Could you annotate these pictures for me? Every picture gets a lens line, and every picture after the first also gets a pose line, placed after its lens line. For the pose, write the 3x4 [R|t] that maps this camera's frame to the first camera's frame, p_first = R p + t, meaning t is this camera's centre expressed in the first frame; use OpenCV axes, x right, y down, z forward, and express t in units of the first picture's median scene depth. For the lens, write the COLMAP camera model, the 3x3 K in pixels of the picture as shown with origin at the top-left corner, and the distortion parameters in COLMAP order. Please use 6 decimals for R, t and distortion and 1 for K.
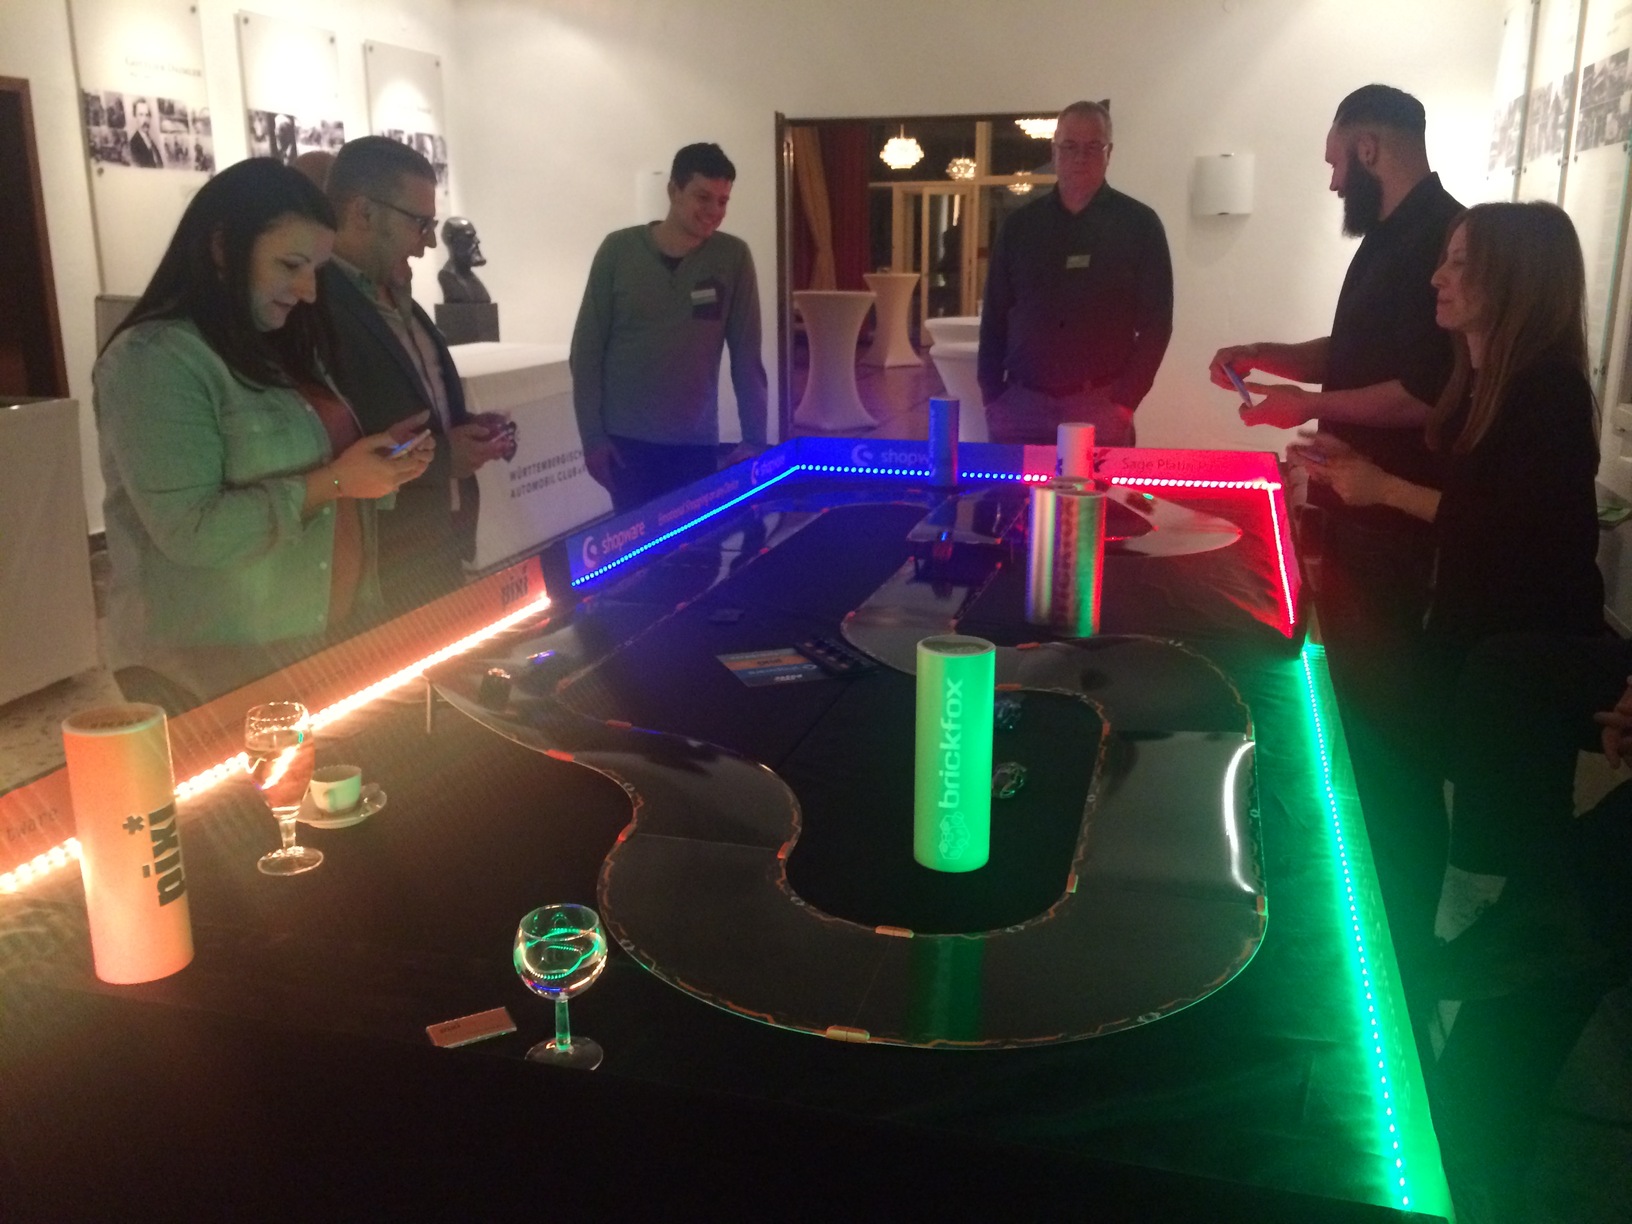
lens RADIAL K [[1399.2, 0, 816.0], [0, 1399.2, 612.0], [0, 0, 1]] dist [0.045777, -0.068396]
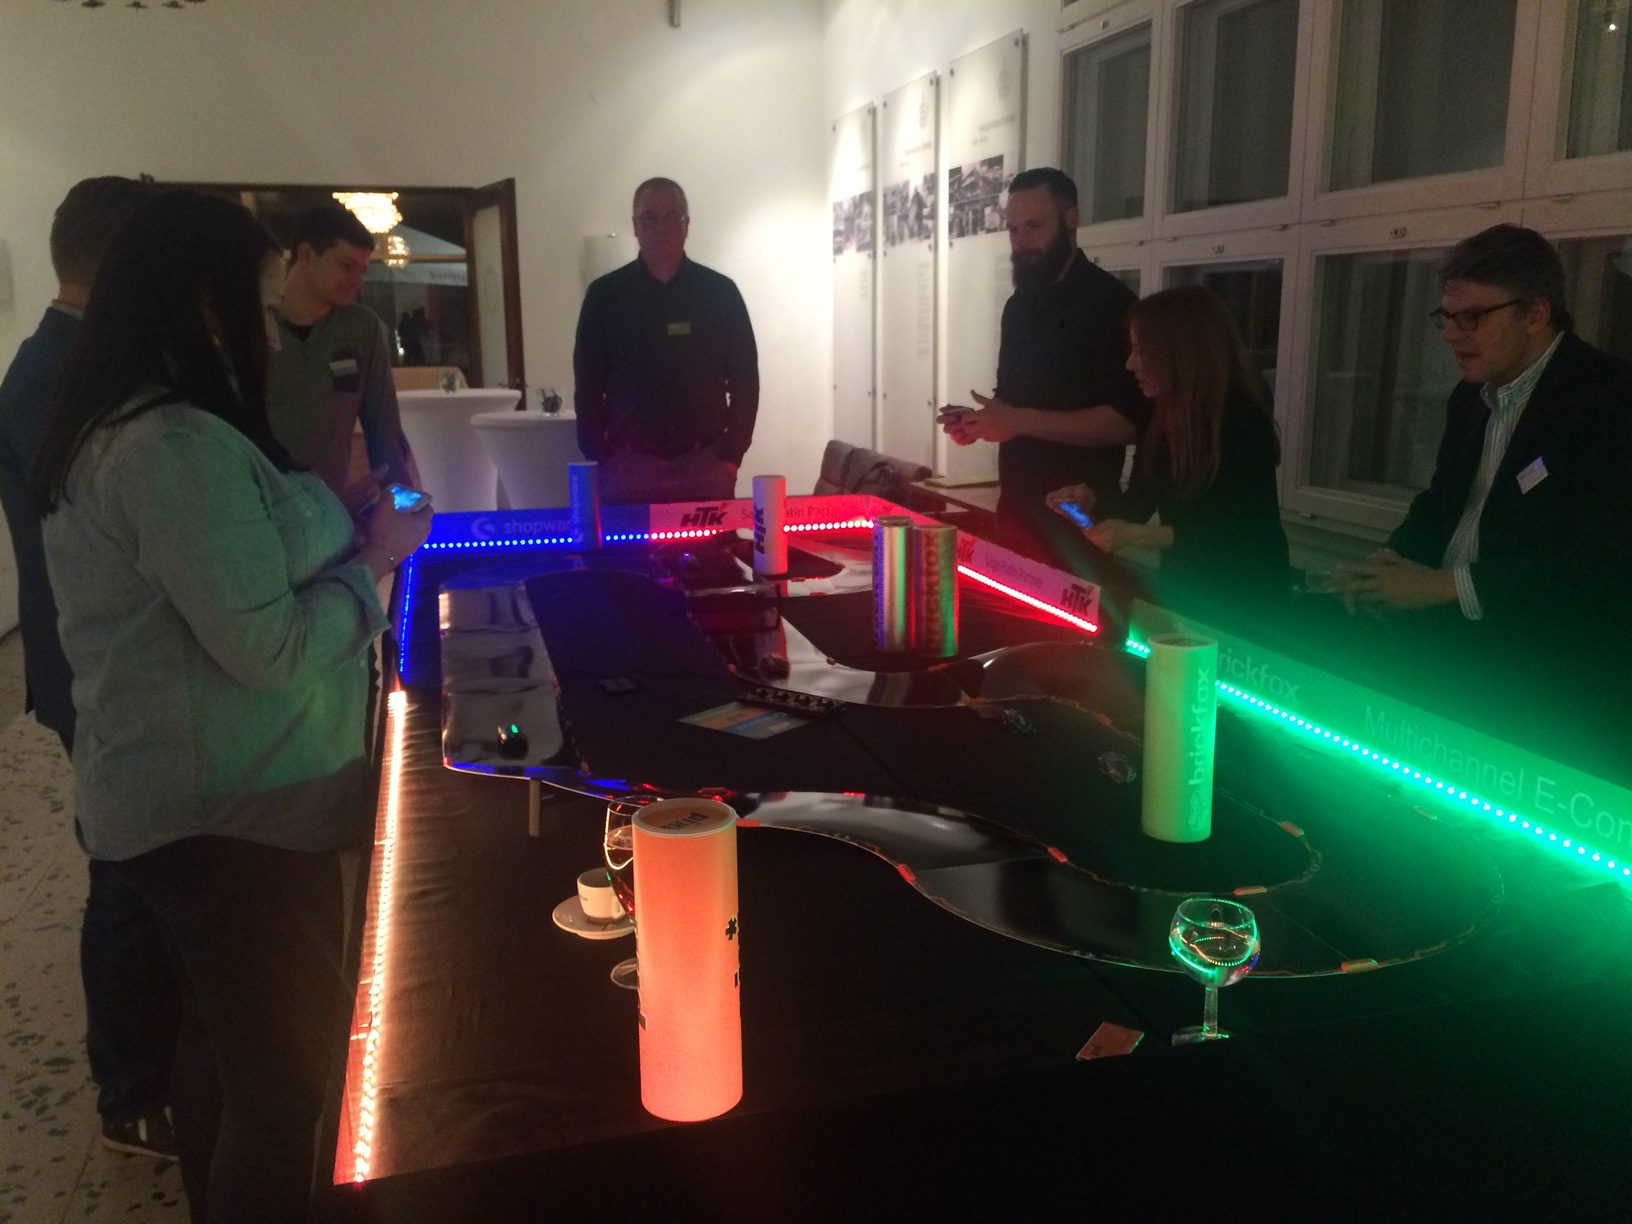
lens RADIAL K [[1385.0, 0, 816.0], [0, 1385.0, 612.0], [0, 0, 1]] dist [0.077345, -0.100340]
pose [[0.857180, -0.113962, 0.502250, -0.258619], [0.139845, 0.990074, -0.014019, -0.009092], [-0.495667, 0.082254, 0.864609, 0.059165]]
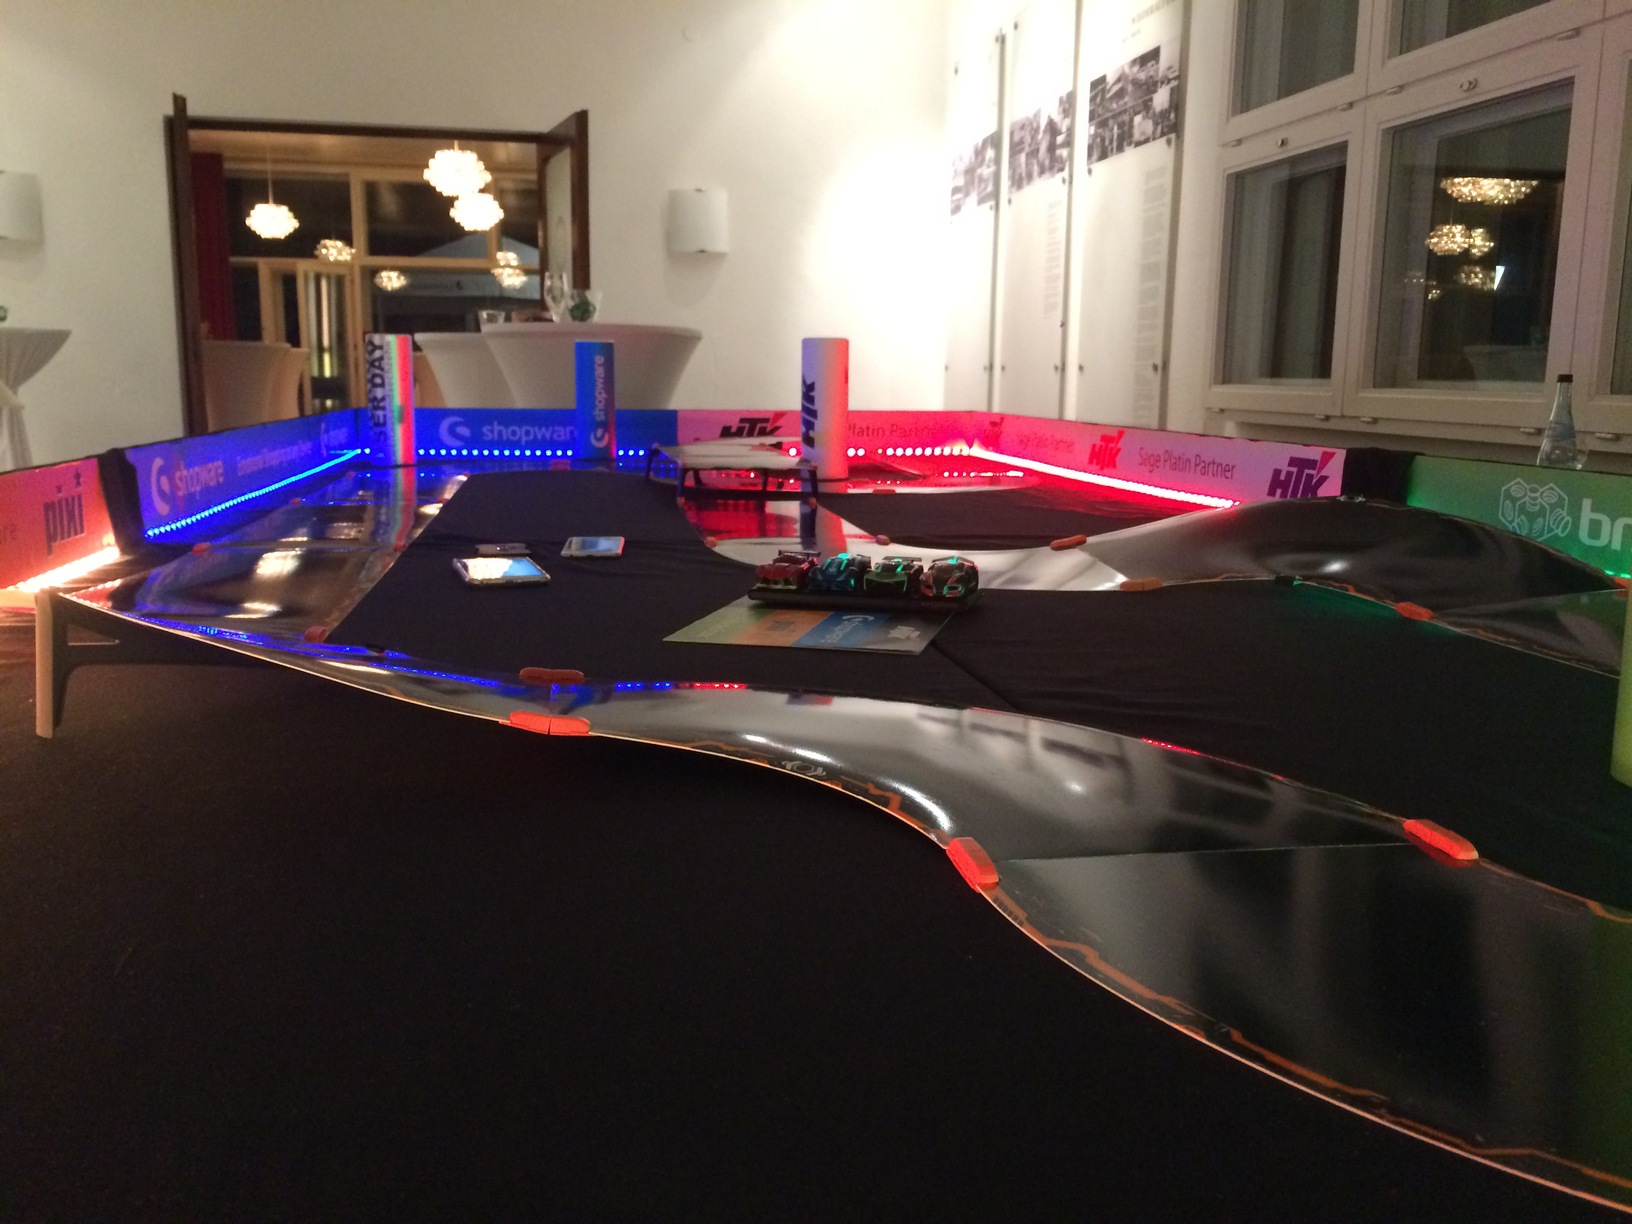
lens RADIAL K [[1385.0, 0, 816.0], [0, 1385.0, 612.0], [0, 0, 1]] dist [0.077345, -0.100340]
pose [[0.899216, -0.062964, 0.432952, -0.117154], [0.099248, 0.993148, -0.061699, 0.044430], [-0.426100, 0.098450, 0.899303, 0.277455]]
